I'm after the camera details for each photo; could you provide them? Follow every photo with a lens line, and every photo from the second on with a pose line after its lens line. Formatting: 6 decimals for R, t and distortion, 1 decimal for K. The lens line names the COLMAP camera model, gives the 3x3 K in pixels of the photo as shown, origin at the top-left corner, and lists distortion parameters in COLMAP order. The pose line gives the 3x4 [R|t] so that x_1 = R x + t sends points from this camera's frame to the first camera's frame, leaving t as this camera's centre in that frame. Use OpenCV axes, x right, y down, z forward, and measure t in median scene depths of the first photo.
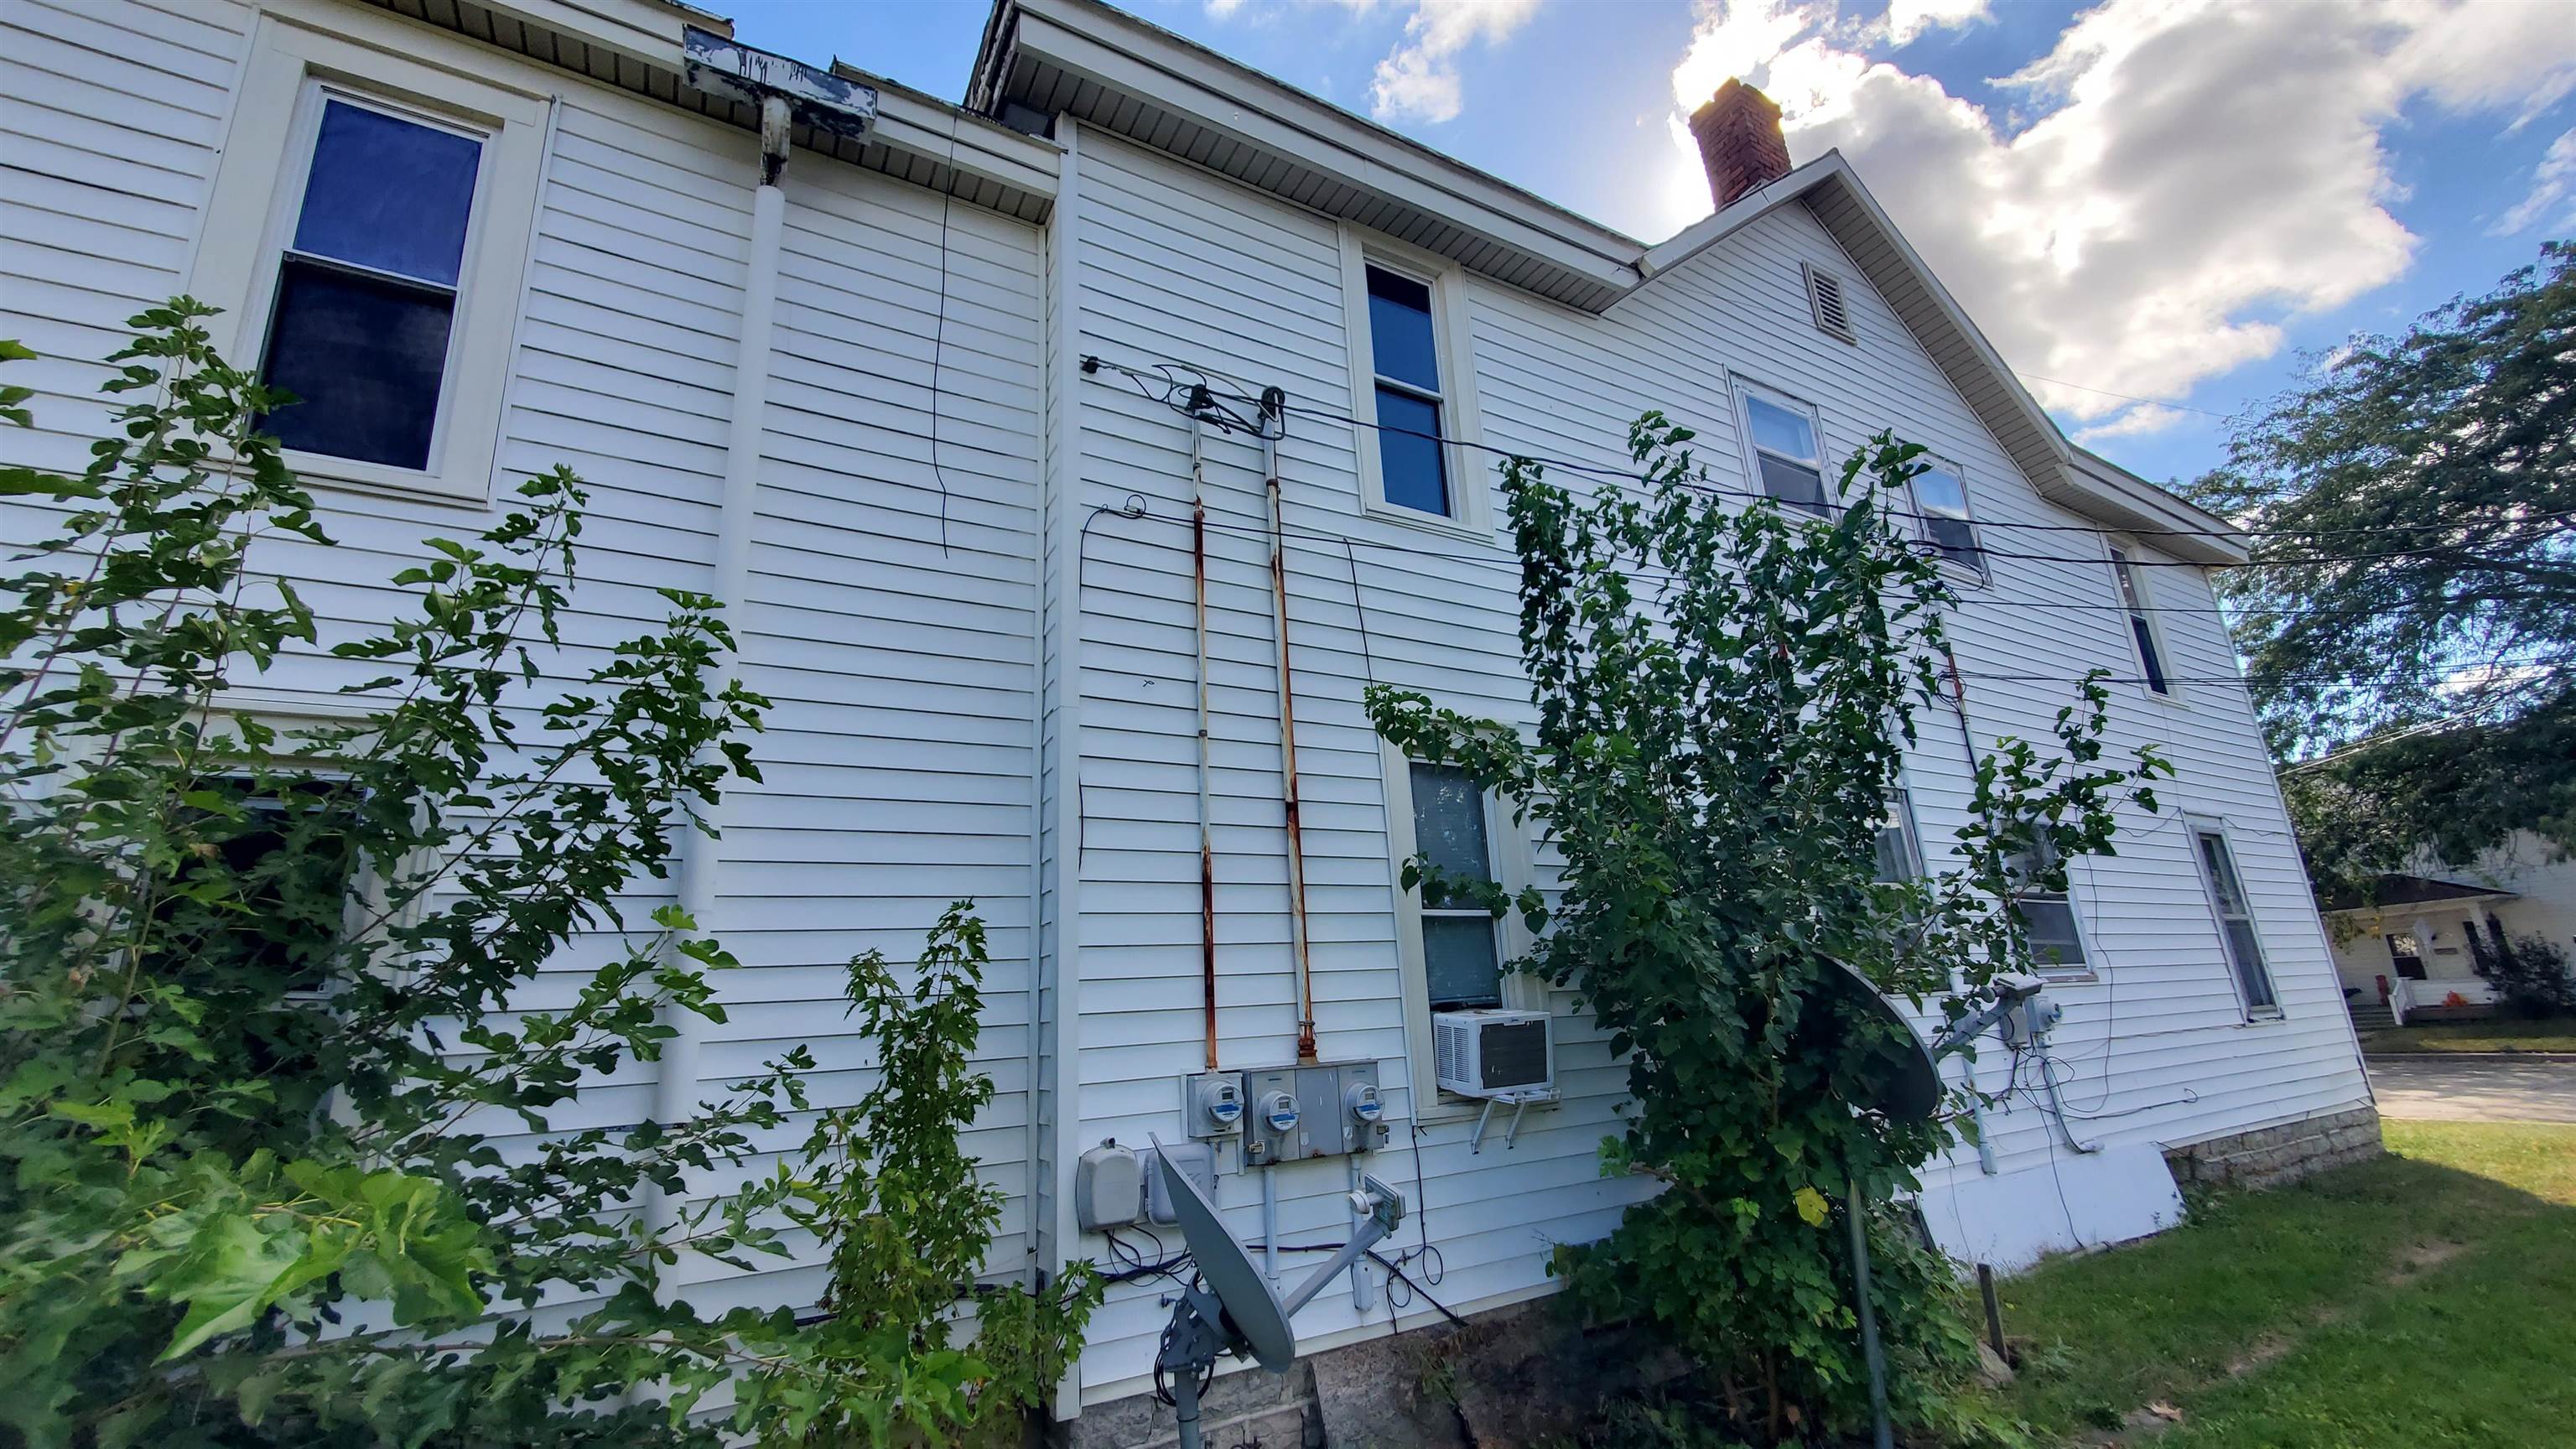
lens RADIAL K [[1039.0, 0, 1273.7], [0, 1039.0, 729.7], [0, 0, 1]] dist [0.003542, -0.001216]
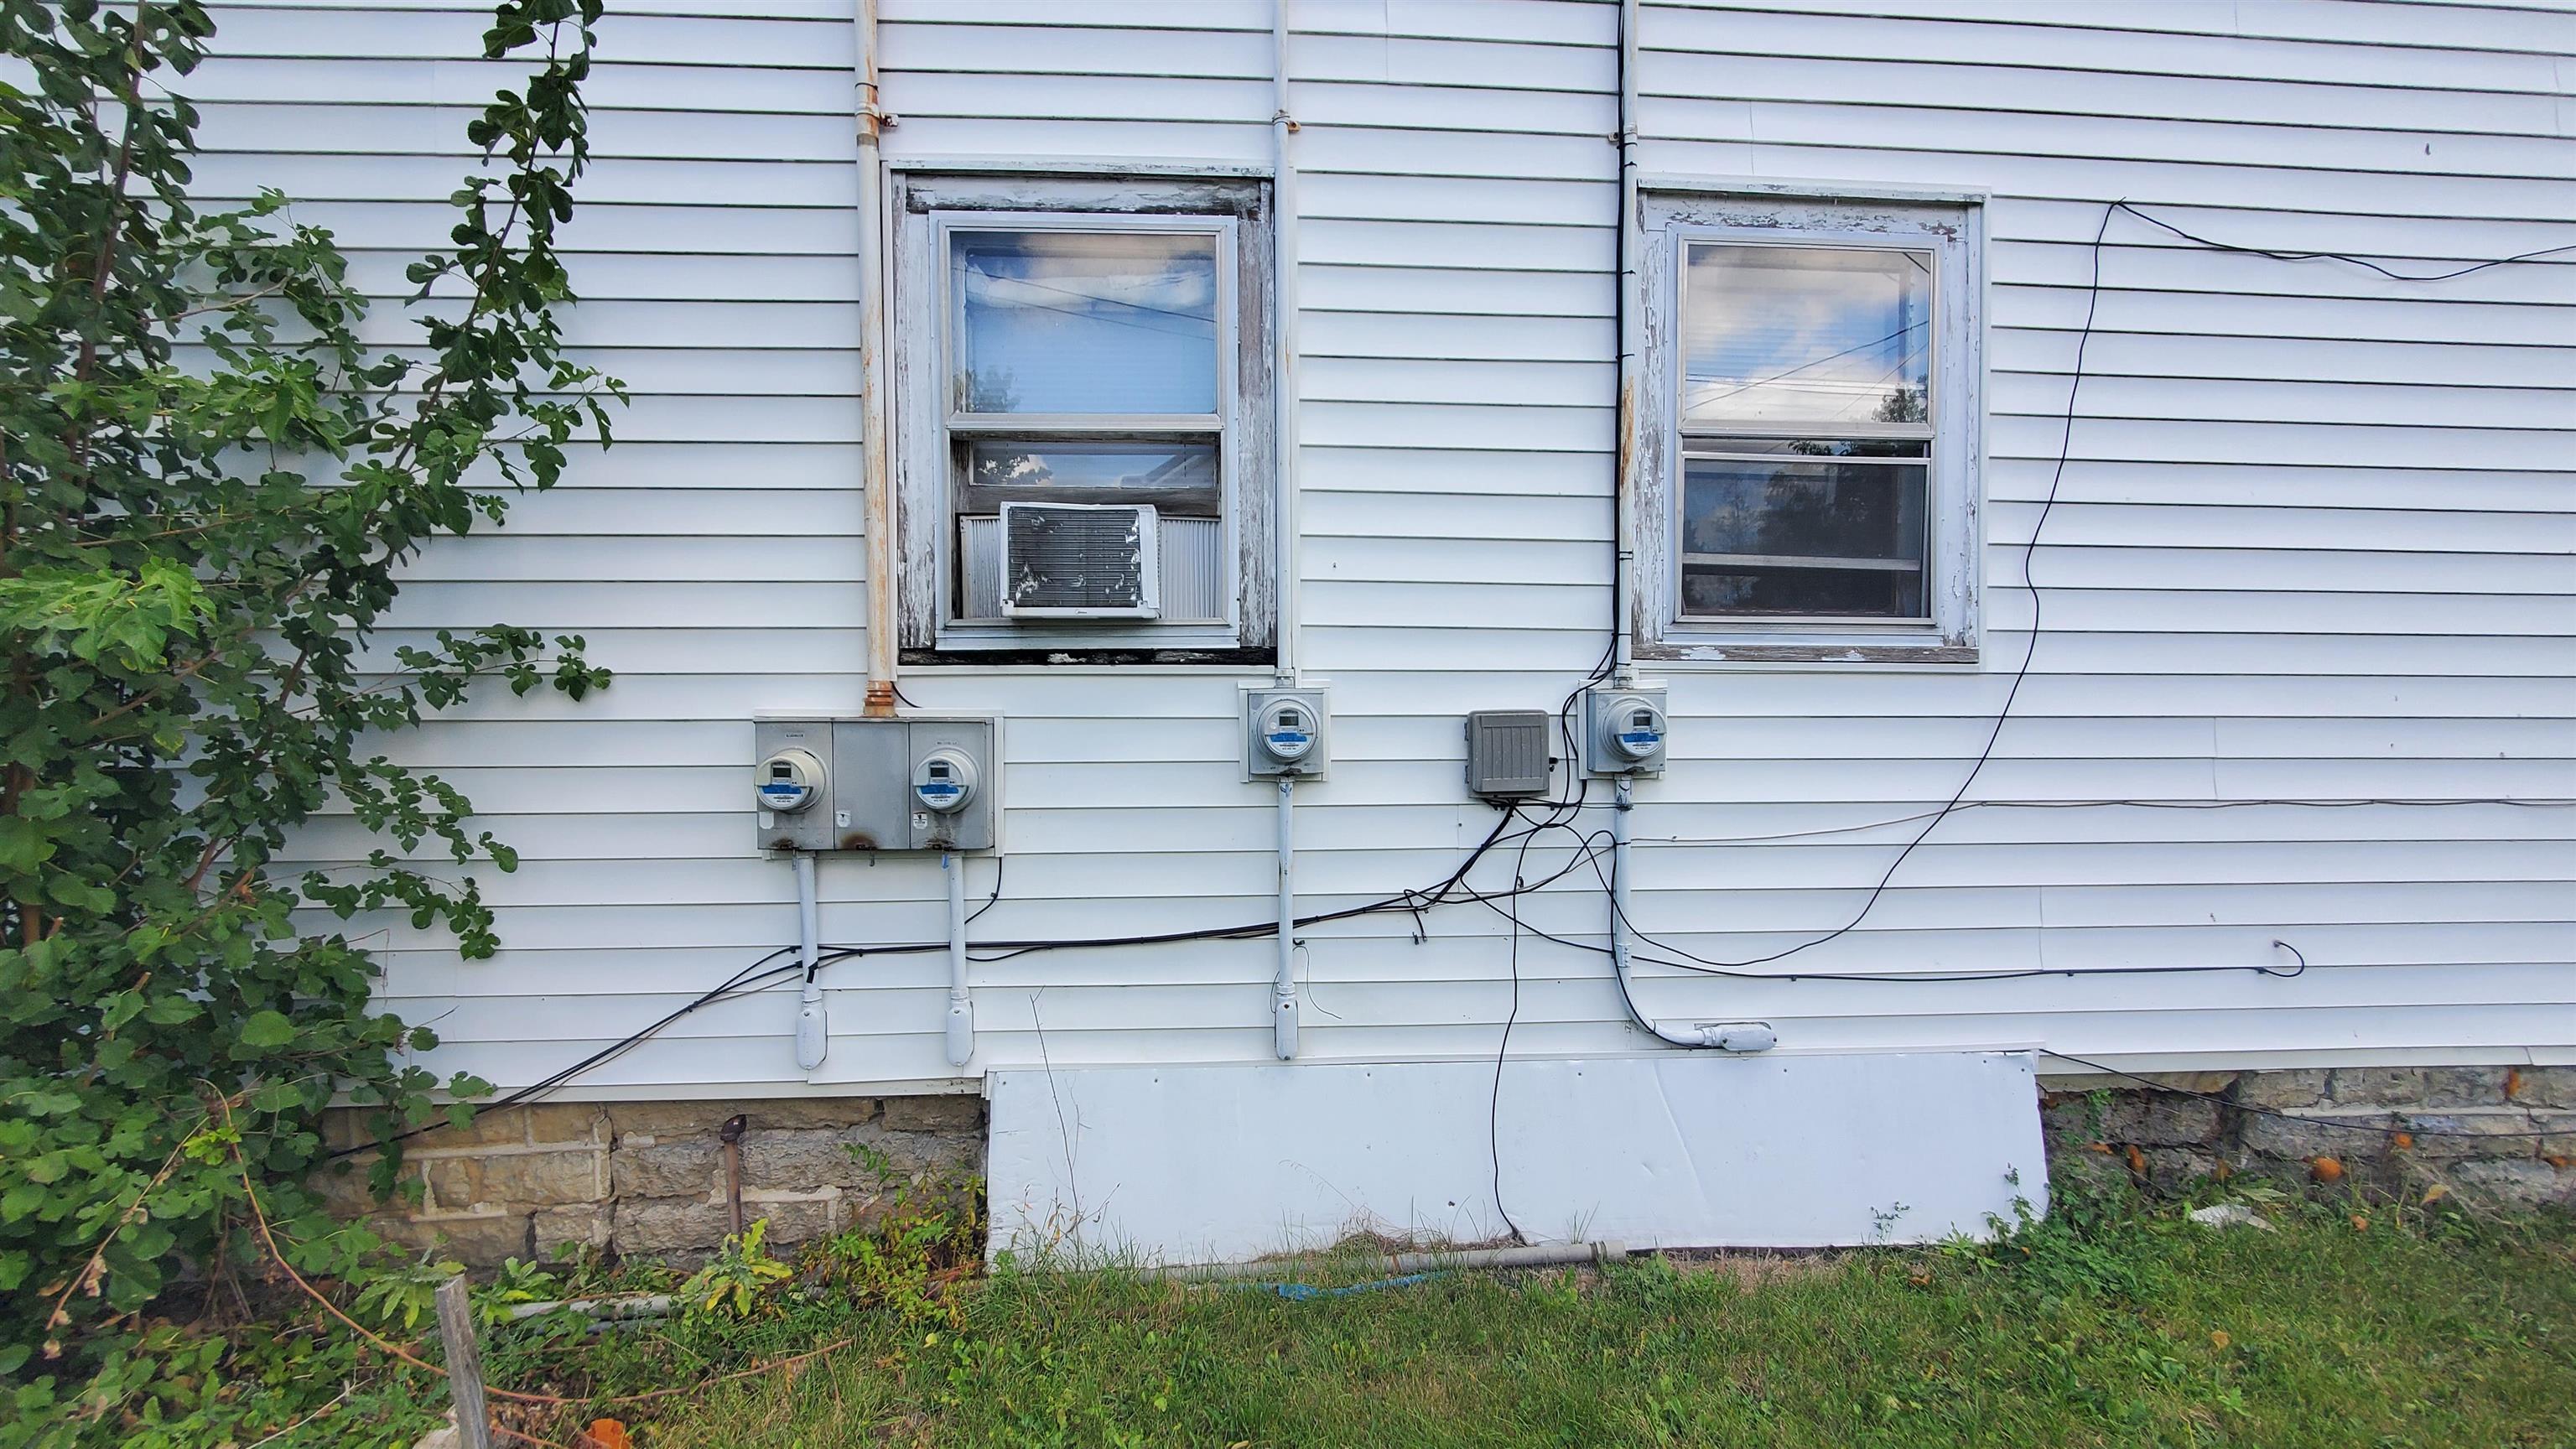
lens RADIAL K [[1039.0, 0, 1282.8], [0, 1039.0, 726.4], [0, 0, 1]] dist [0.003542, -0.001216]
pose [[0.895583, 0.055860, -0.441373, 1.288952], [0.077175, 0.957539, 0.277782, 0.237887], [0.438149, -0.282840, 0.853245, 0.957420]]
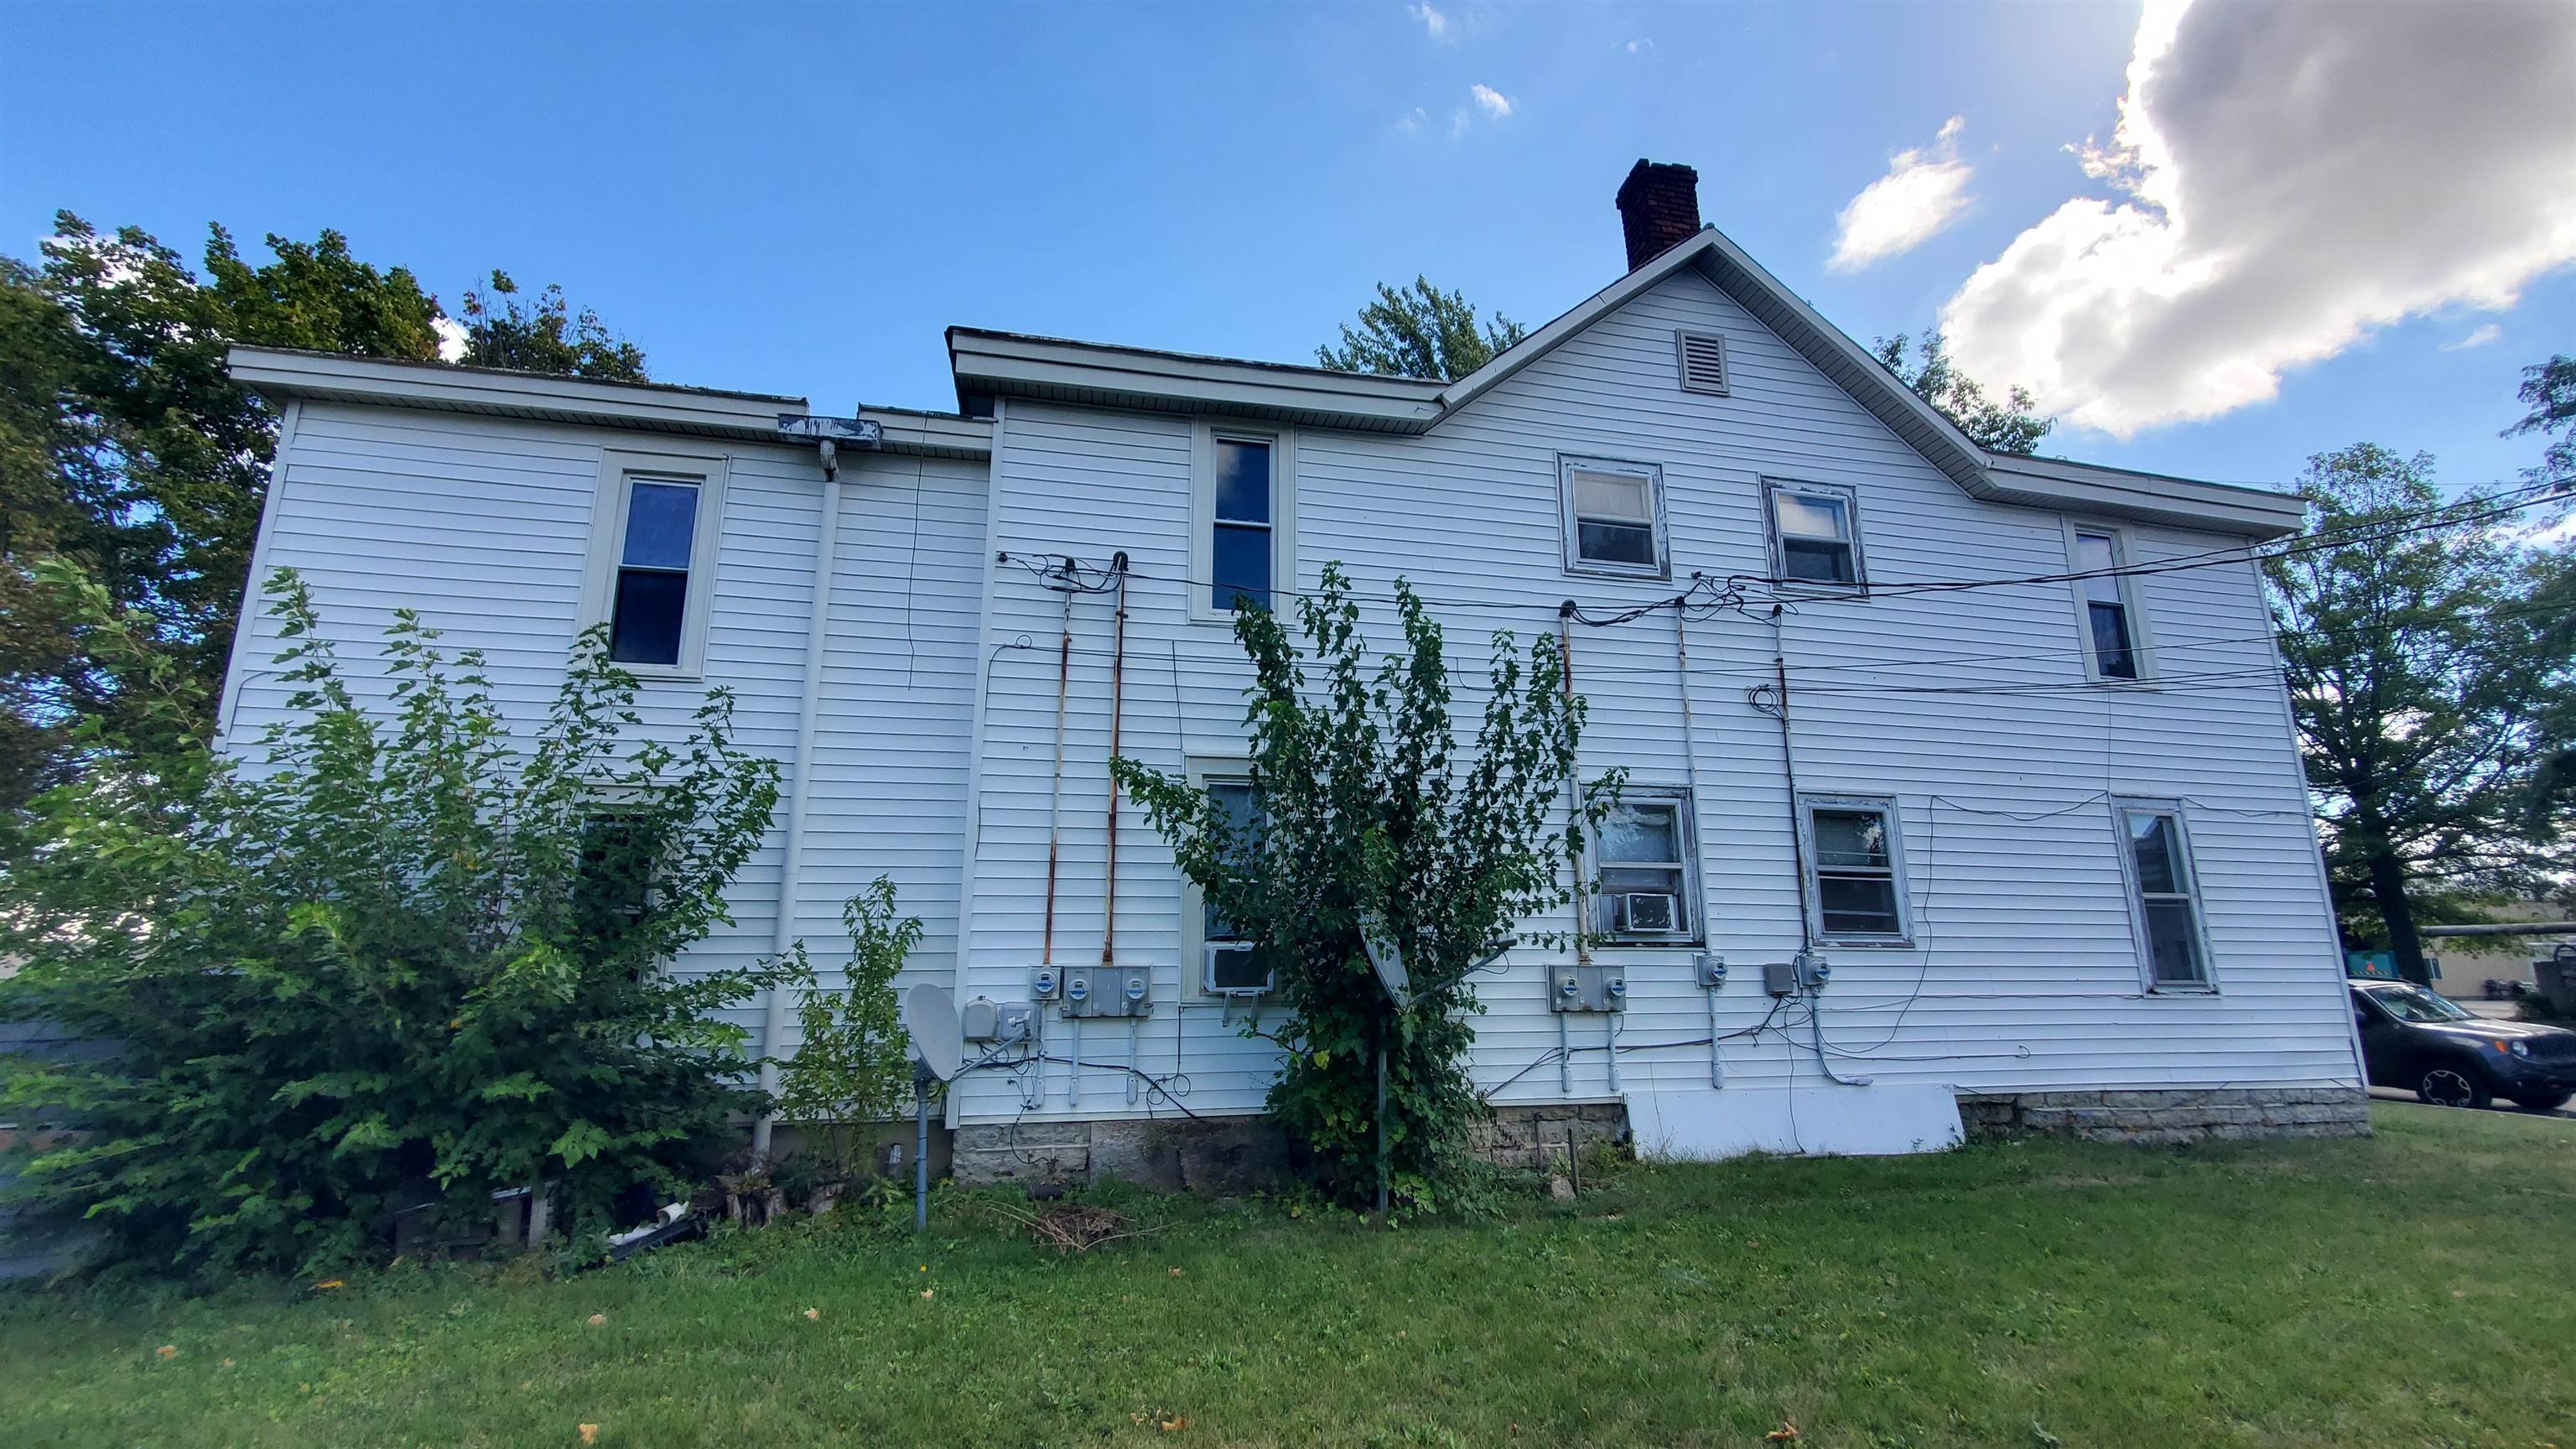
lens RADIAL K [[1039.0, 0, 1265.4], [0, 1039.0, 723.7], [0, 0, 1]] dist [0.003542, -0.001216]
pose [[0.950769, -0.015088, -0.309532, 0.820122], [0.034059, 0.997851, 0.055977, -0.172082], [0.308023, -0.063764, 0.949240, -0.545939]]
